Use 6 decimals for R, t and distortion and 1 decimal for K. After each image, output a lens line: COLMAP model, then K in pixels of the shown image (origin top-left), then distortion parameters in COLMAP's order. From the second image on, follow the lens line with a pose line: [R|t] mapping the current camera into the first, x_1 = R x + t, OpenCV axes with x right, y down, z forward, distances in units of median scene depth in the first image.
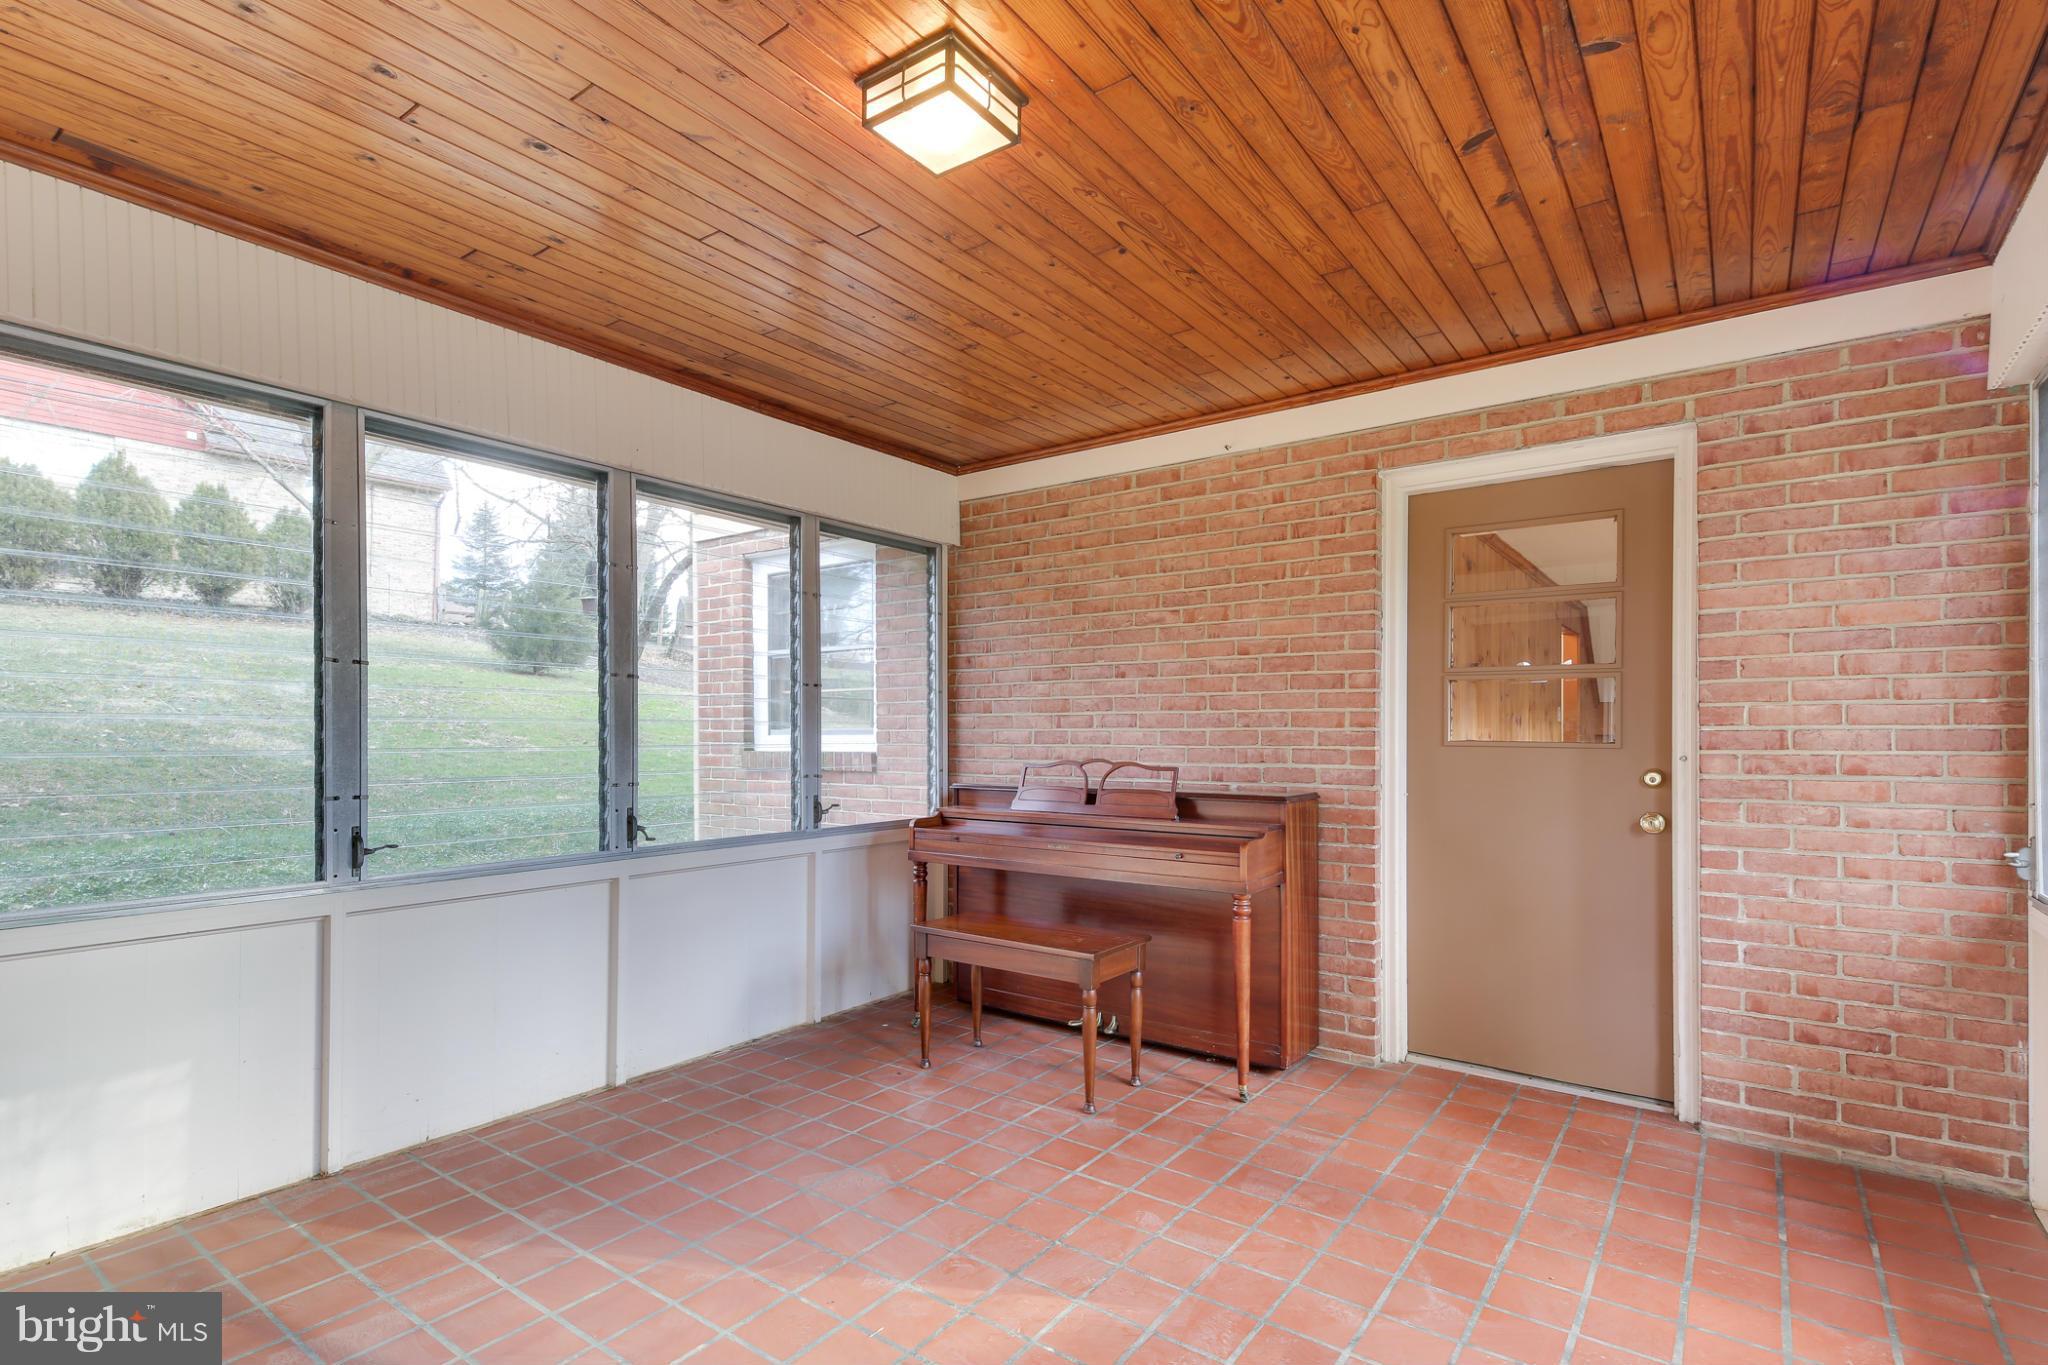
lens RADIAL K [[988.2, 0, 1023.1], [0, 988.2, 690.8], [0, 0, 1]] dist [0.031699, -0.014181]
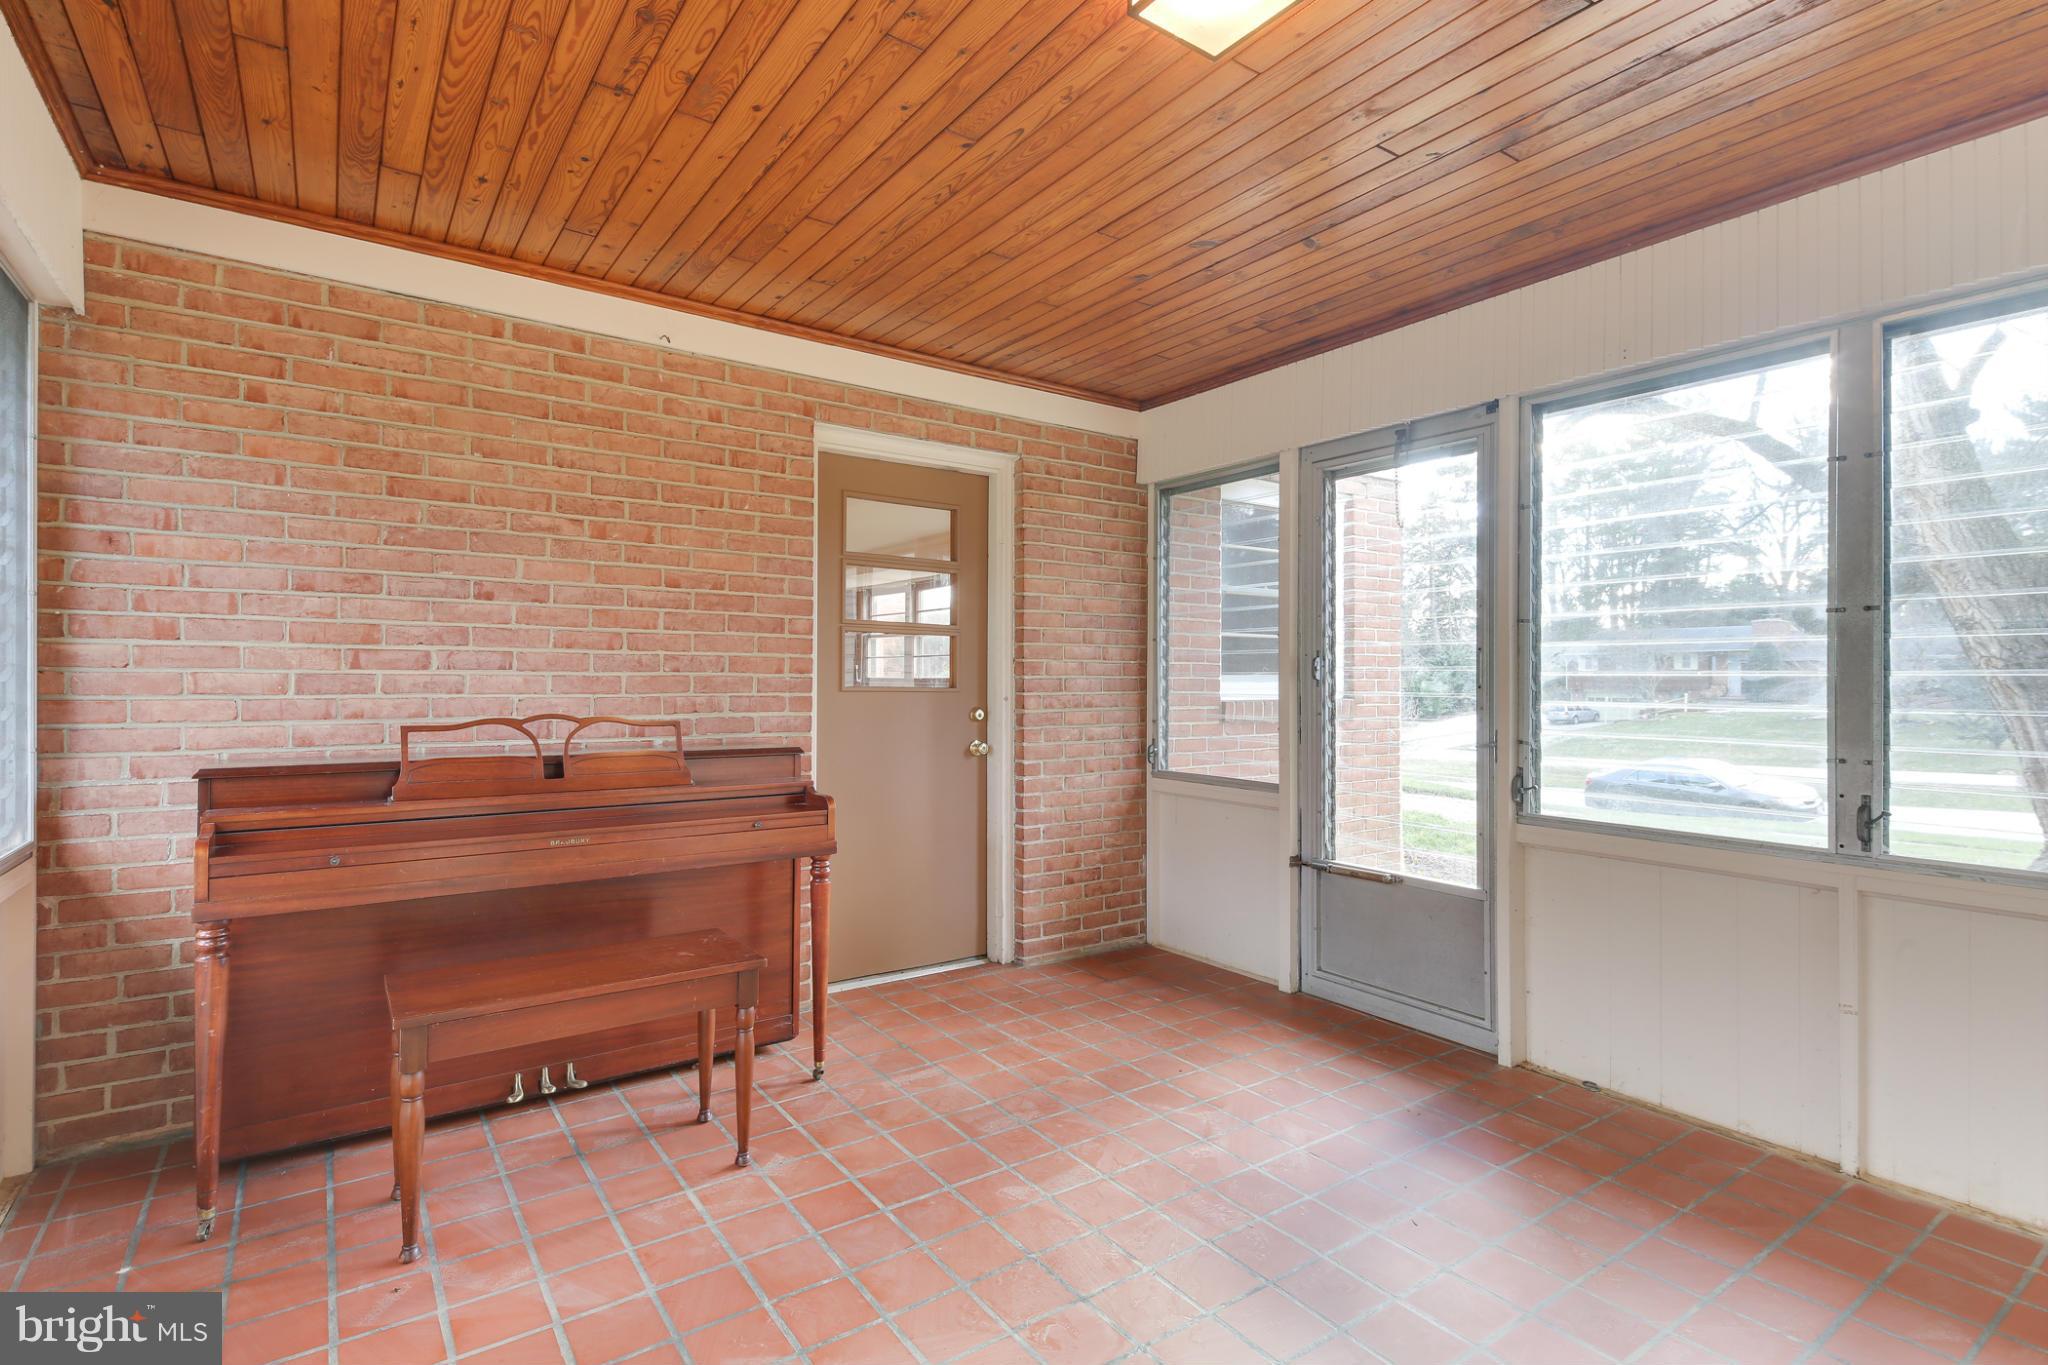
lens RADIAL K [[980.1, 0, 1021.7], [0, 980.1, 646.5], [0, 0, 1]] dist [0.034952, -0.017619]
pose [[0.319056, 0.034518, 0.947107, -0.509168], [-0.047545, 0.998661, -0.020381, 0.018733], [-0.946543, -0.038528, 0.320270, 0.462436]]
